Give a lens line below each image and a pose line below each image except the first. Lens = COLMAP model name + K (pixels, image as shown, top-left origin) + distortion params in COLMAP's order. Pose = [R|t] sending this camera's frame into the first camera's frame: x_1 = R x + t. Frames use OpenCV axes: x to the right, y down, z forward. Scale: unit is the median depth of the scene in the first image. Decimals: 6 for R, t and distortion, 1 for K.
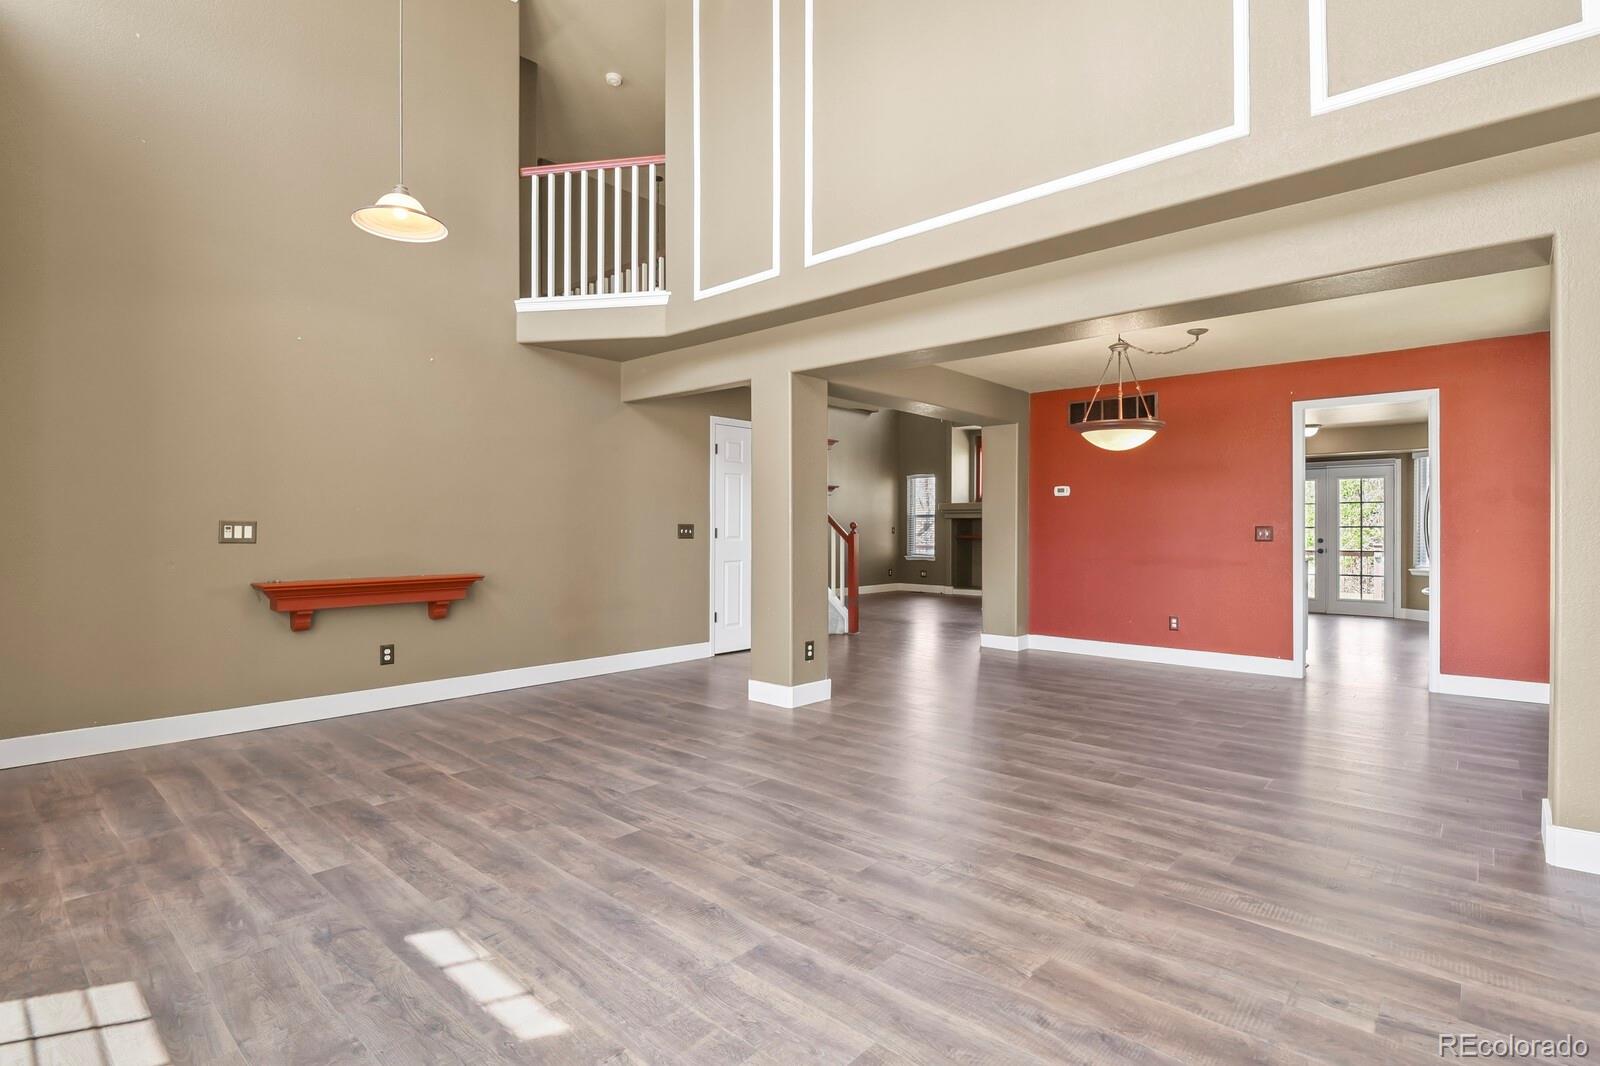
lens RADIAL K [[781.3, 0, 808.5], [0, 781.3, 527.9], [0, 0, 1]] dist [0.009689, -0.025698]
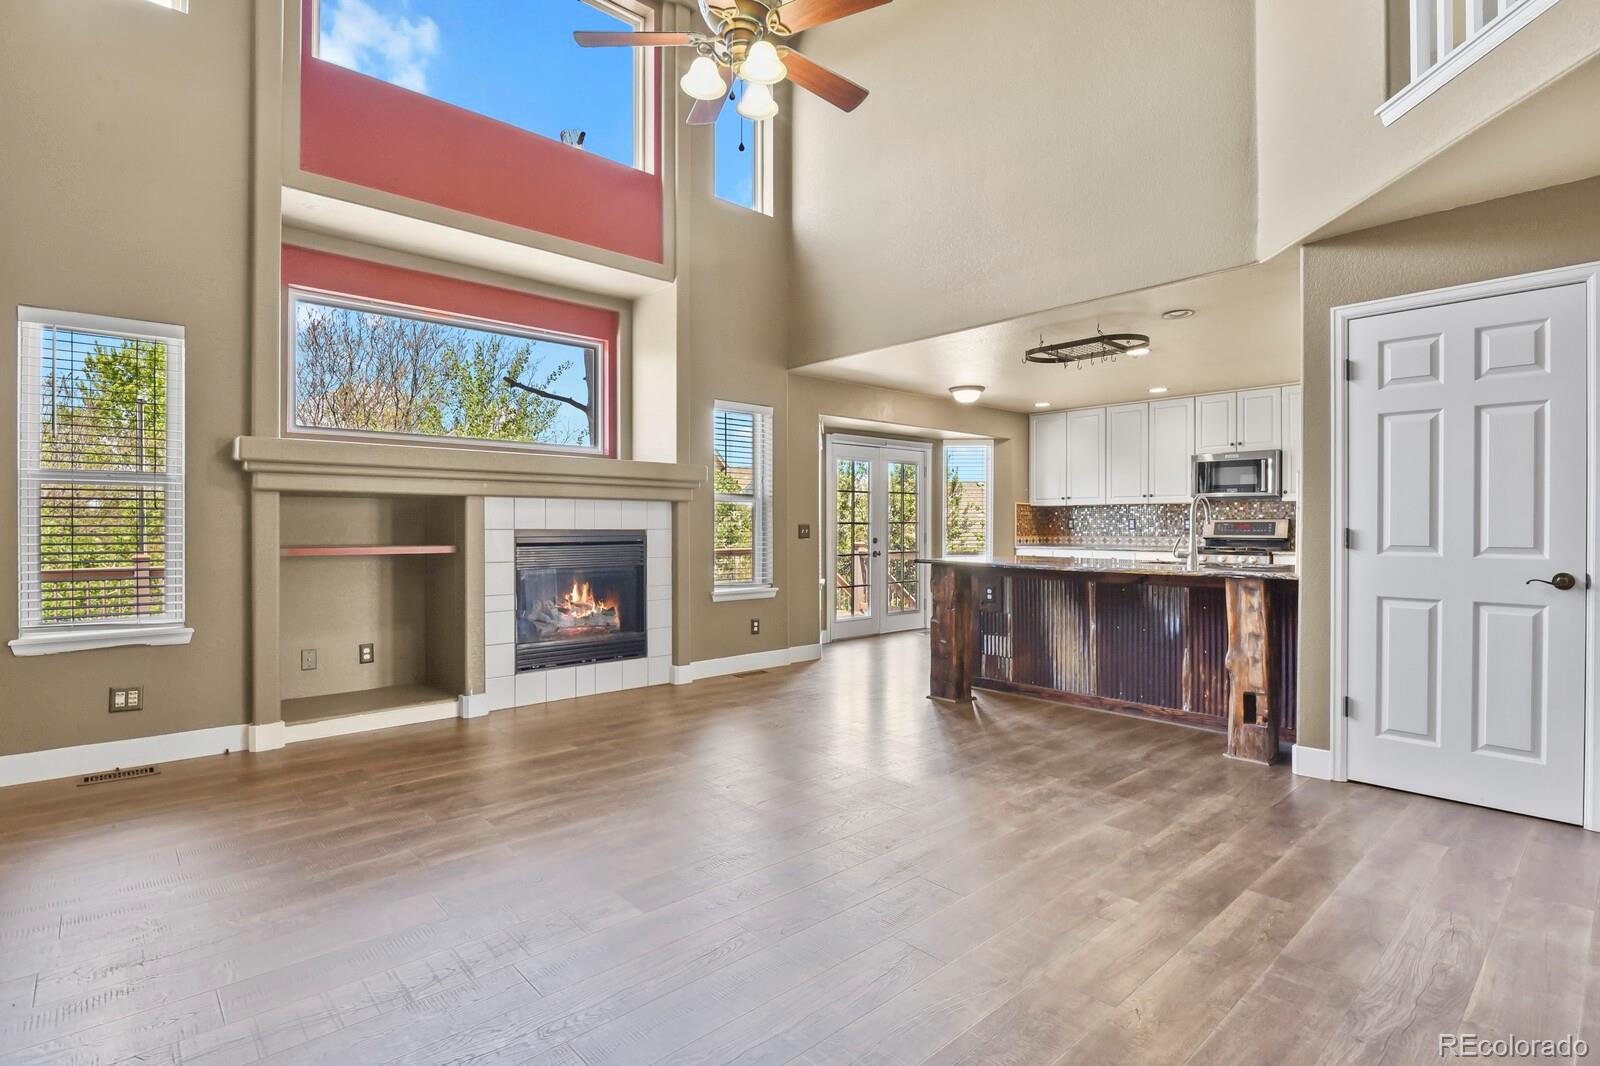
lens RADIAL K [[776.6, 0, 808.3], [0, 776.6, 530.0], [0, 0, 1]] dist [-0.004215, -0.006798]
pose [[0.099898, -0.006907, 0.994974, -0.356115], [-0.002027, 0.999972, 0.007145, 0.001694], [-0.994996, -0.002731, 0.099881, 3.077003]]
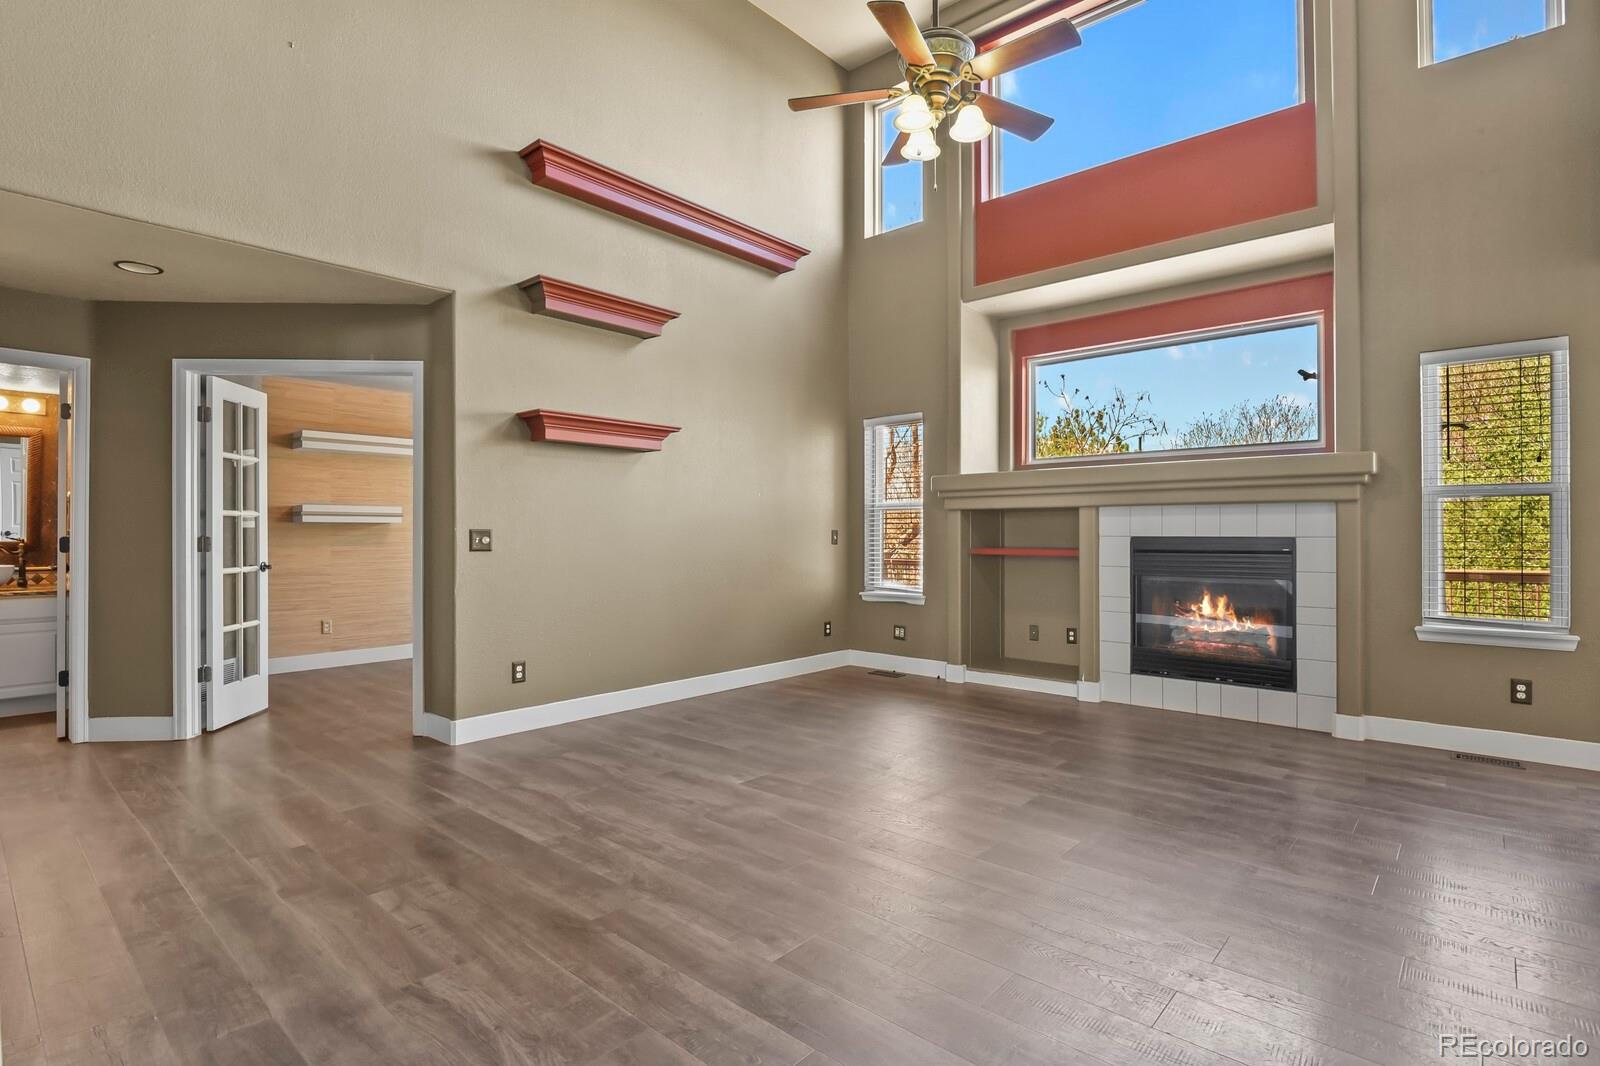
lens RADIAL K [[776.6, 0, 808.3], [0, 776.6, 530.0], [0, 0, 1]] dist [-0.004215, -0.006798]
pose [[0.999977, -0.003413, 0.005778, 0.376706], [0.003426, 0.999992, -0.002217, 0.000695], [-0.005770, 0.002237, 0.999981, 2.250880]]
